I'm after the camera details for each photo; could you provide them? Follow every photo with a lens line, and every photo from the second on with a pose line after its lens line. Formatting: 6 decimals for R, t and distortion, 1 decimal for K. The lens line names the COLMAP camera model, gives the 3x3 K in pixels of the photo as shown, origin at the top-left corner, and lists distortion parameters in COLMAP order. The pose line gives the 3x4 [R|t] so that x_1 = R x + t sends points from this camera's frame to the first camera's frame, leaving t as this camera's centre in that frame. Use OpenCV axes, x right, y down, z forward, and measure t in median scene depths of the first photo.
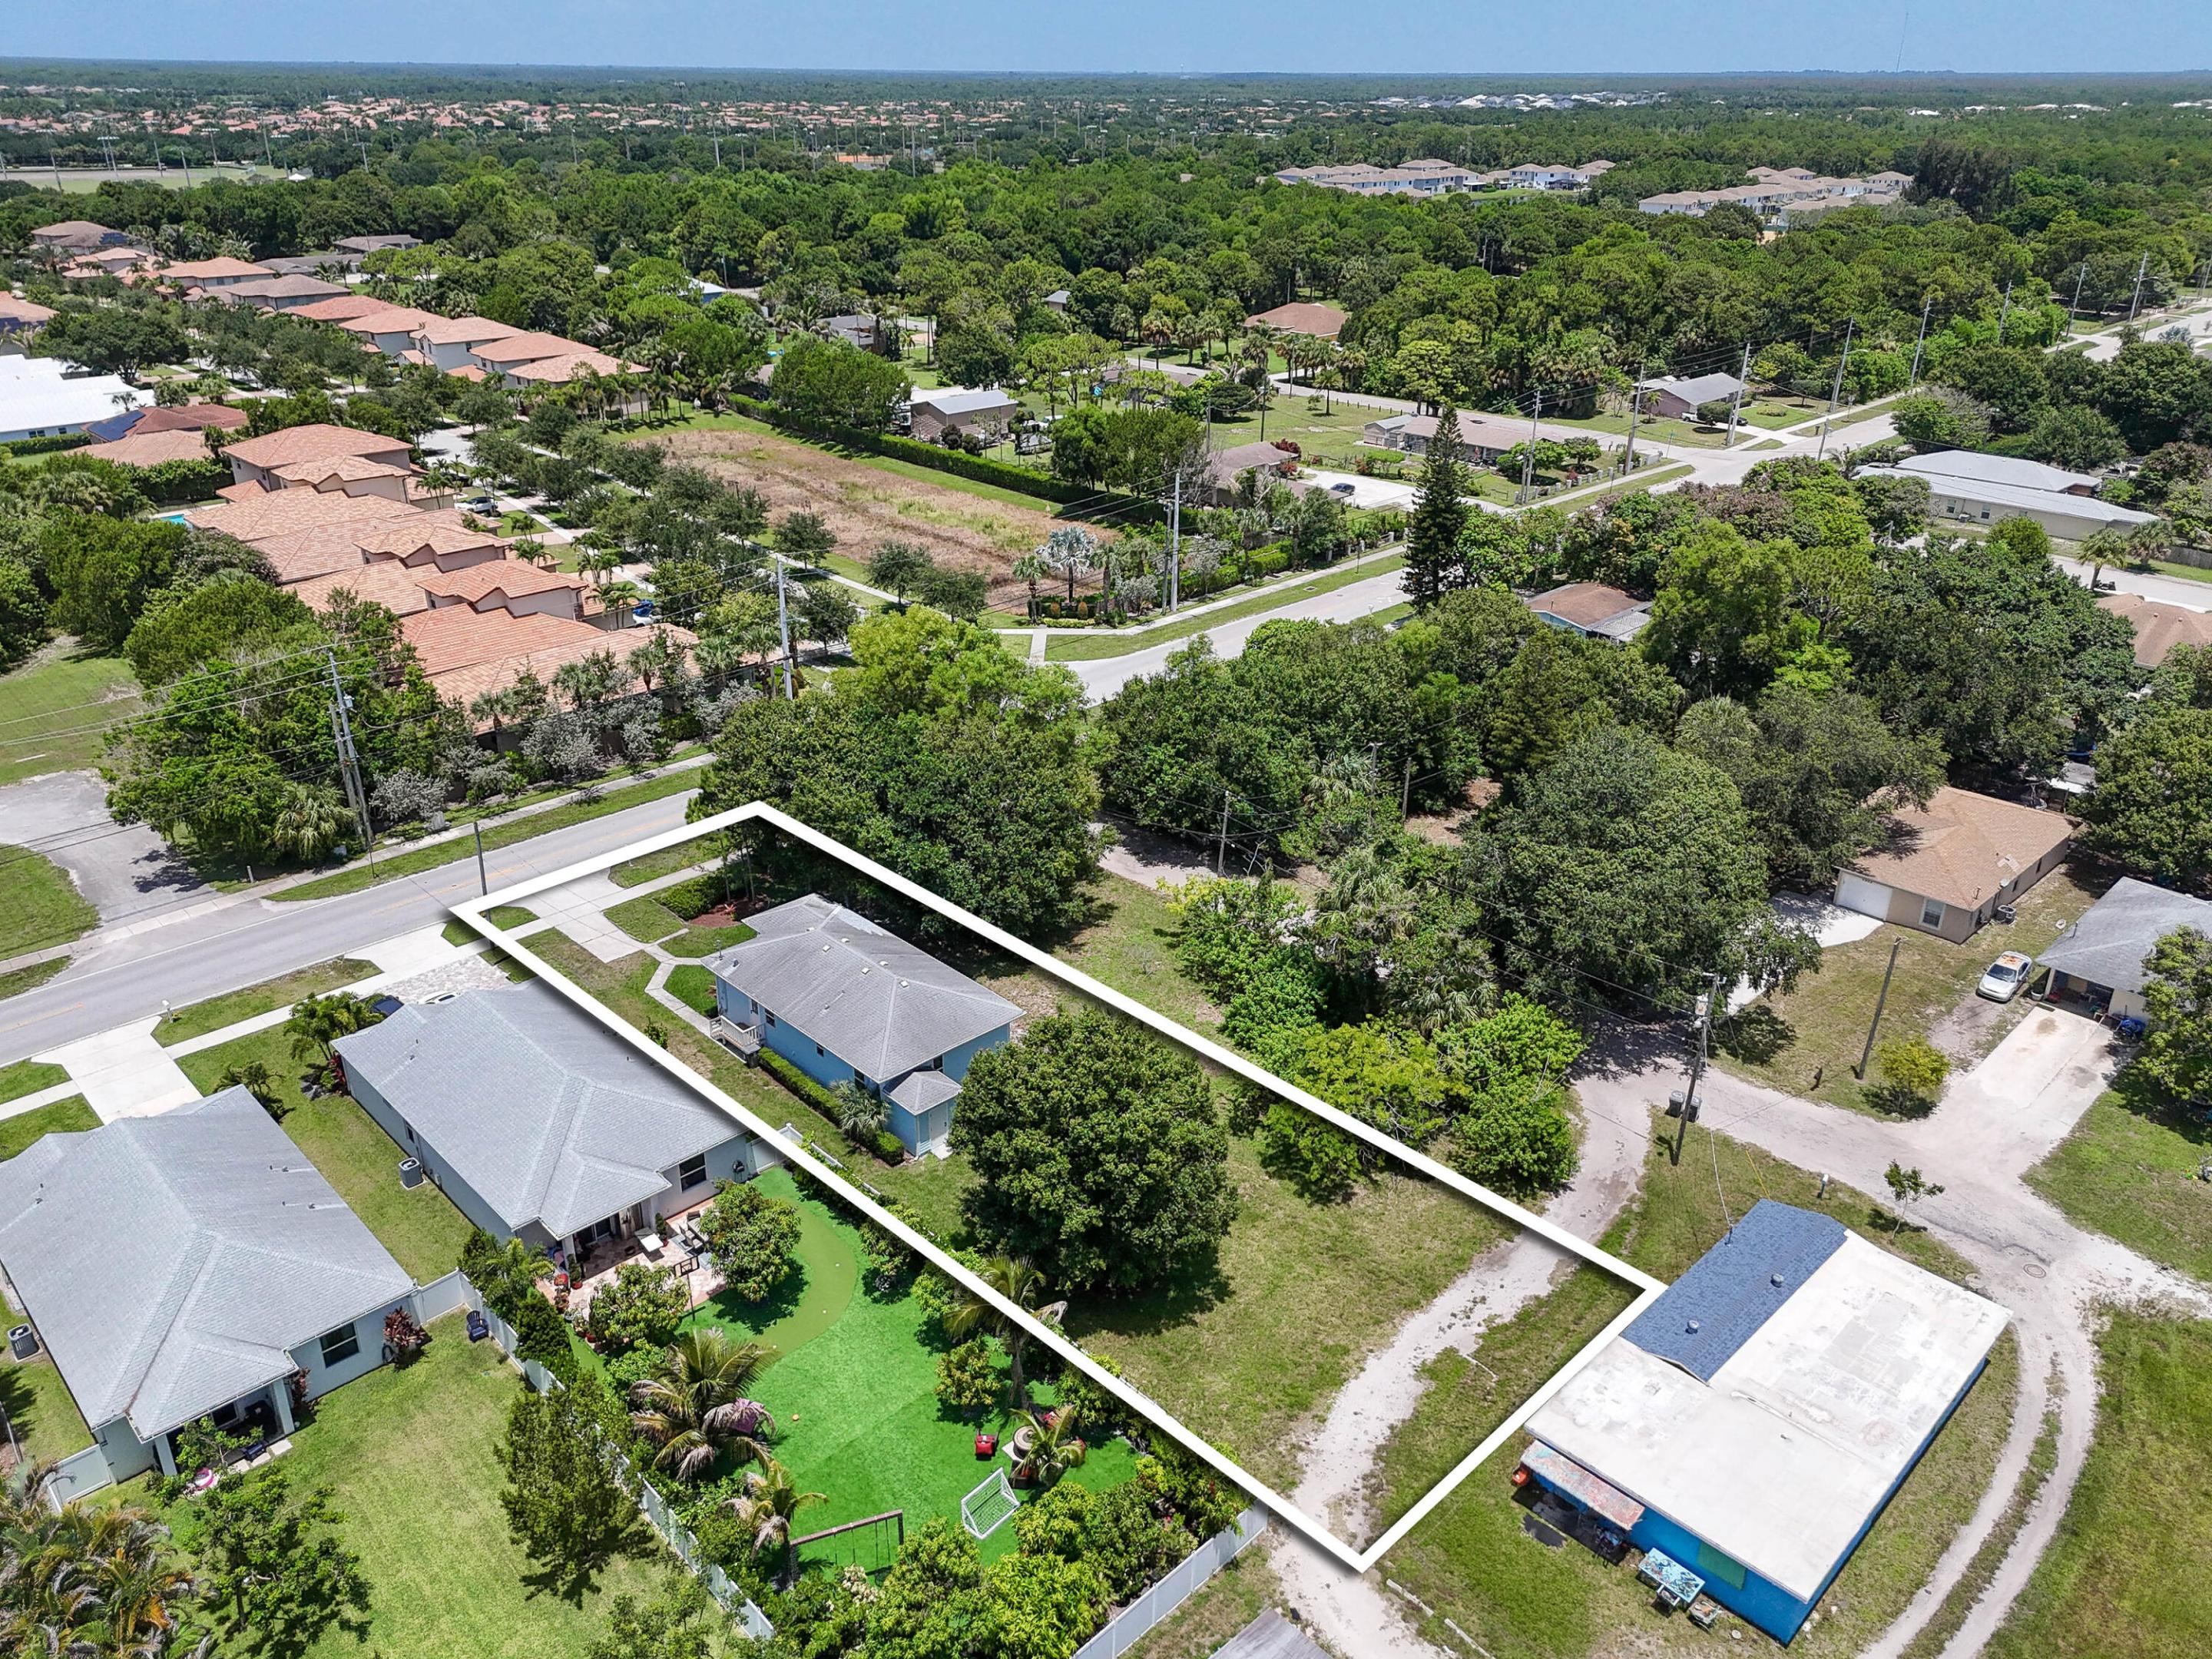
lens RADIAL K [[1621.4, 0, 1109.7], [0, 1621.4, 834.2], [0, 0, 1]] dist [0.092353, -0.095781]
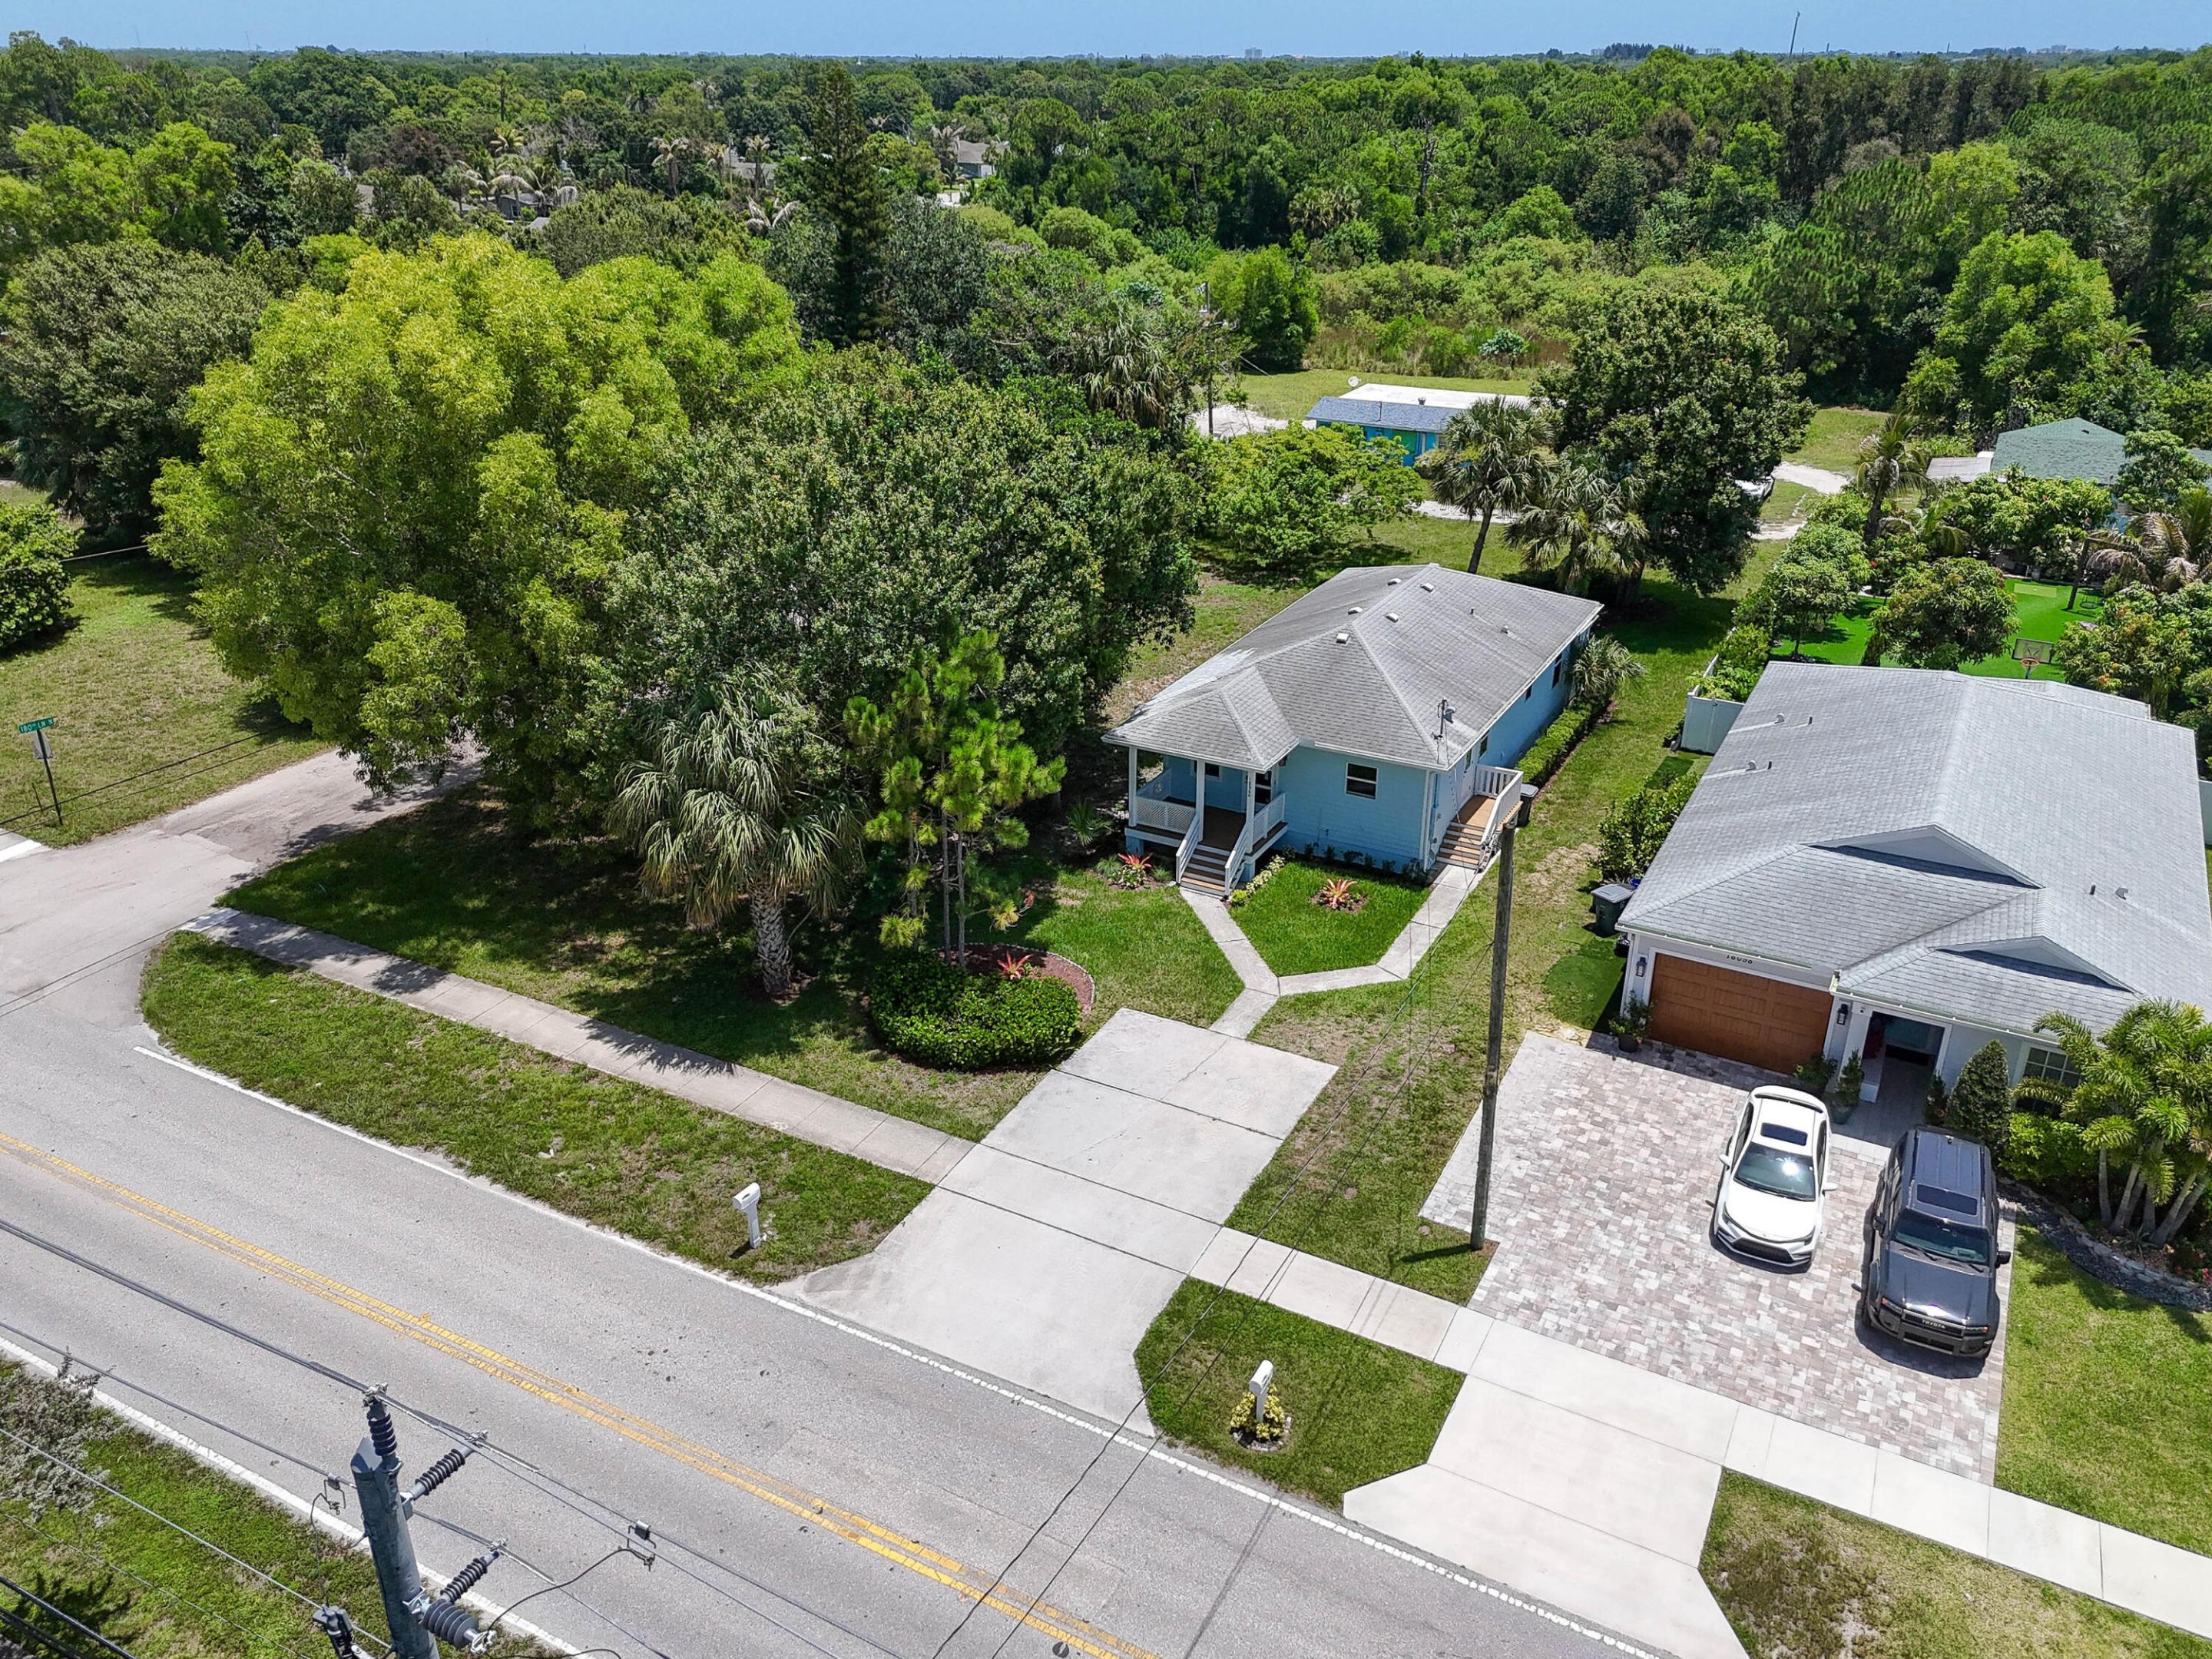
lens RADIAL K [[1647.4, 0, 1109.5], [0, 1647.4, 803.8], [0, 0, 1]] dist [0.075387, -0.062953]
pose [[-0.300289, -0.395812, 0.867848, -0.606884], [0.401031, 0.773127, 0.491375, -0.182505], [-0.865448, 0.495588, -0.073428, 1.047653]]
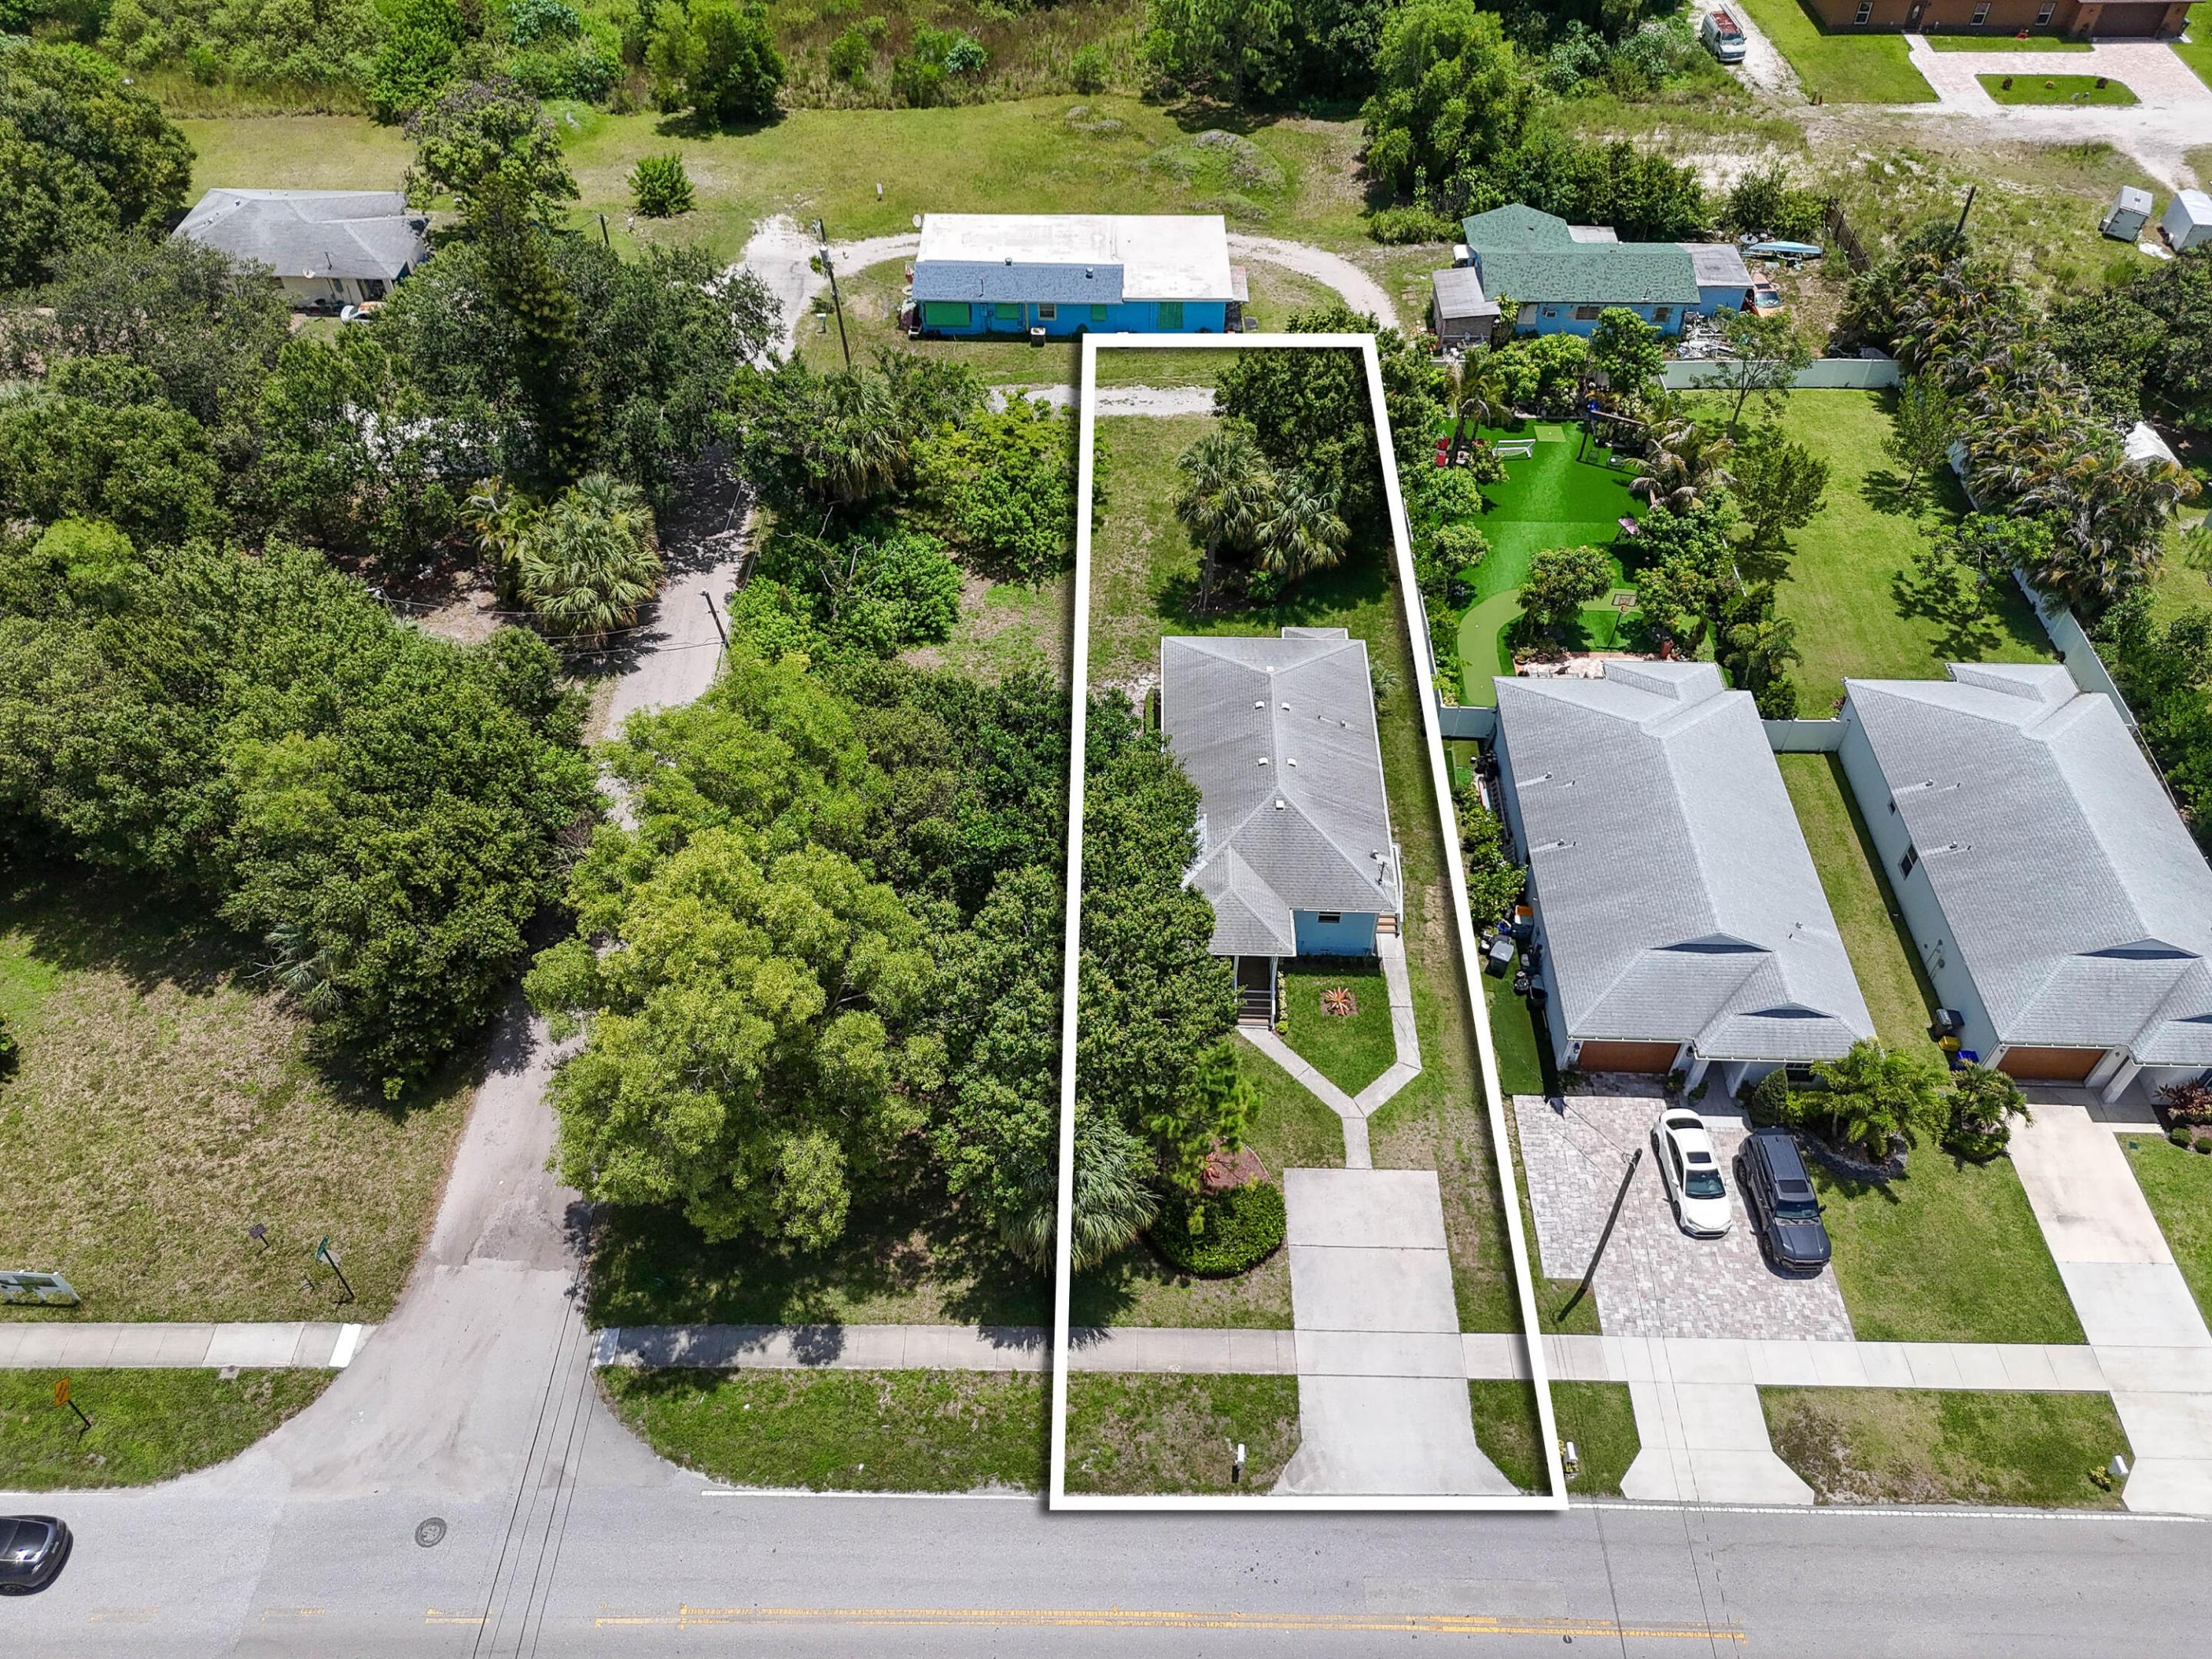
lens RADIAL K [[1651.9, 0, 1107.7], [0, 1651.9, 807.1], [0, 0, 1]] dist [0.067452, -0.052286]
pose [[-0.706839, -0.516357, 0.483482, -0.456385], [0.287809, 0.414426, 0.863375, -0.566522], [-0.646177, 0.749418, -0.144320, 1.071795]]
